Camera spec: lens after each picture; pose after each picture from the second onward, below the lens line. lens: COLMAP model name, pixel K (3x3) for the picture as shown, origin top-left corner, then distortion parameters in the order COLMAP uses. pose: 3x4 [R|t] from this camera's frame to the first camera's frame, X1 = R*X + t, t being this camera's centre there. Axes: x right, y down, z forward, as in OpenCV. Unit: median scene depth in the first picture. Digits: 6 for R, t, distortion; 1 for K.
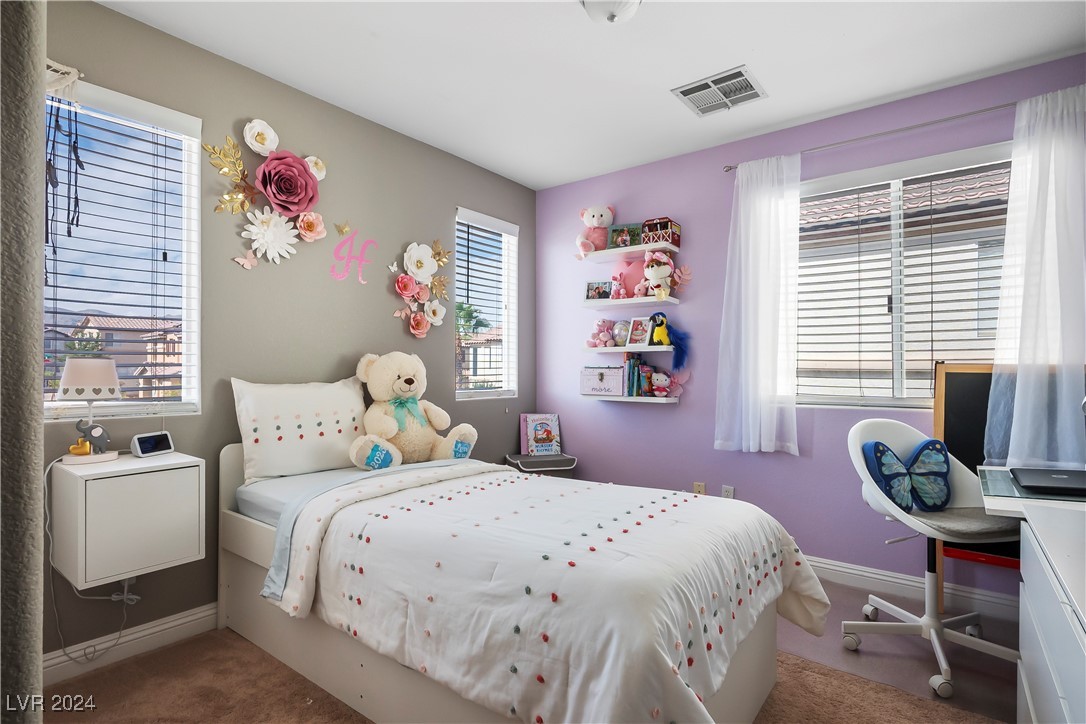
lens RADIAL K [[546.9, 0, 538.3], [0, 546.9, 371.0], [0, 0, 1]] dist [0.002257, 0.000302]
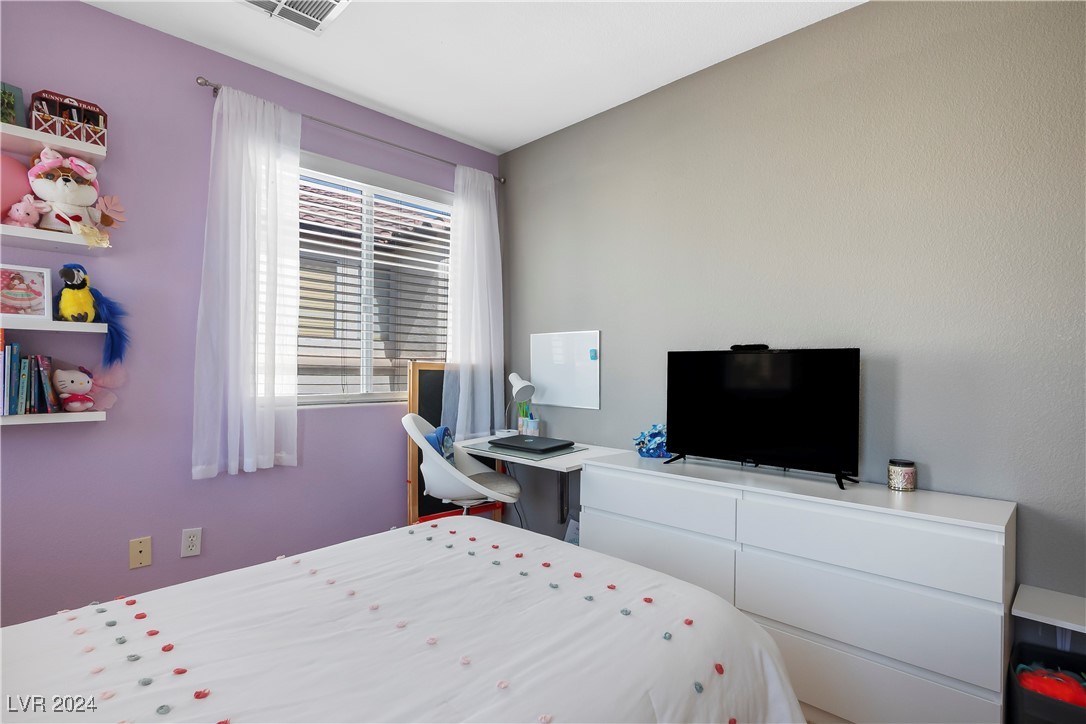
lens RADIAL K [[546.9, 0, 538.3], [0, 546.9, 371.0], [0, 0, 1]] dist [0.002257, 0.000302]
pose [[0.118533, -0.003389, 0.992944, -0.292875], [-0.005386, 0.999977, 0.004056, -0.000322], [-0.992935, -0.005829, 0.118512, 0.453806]]
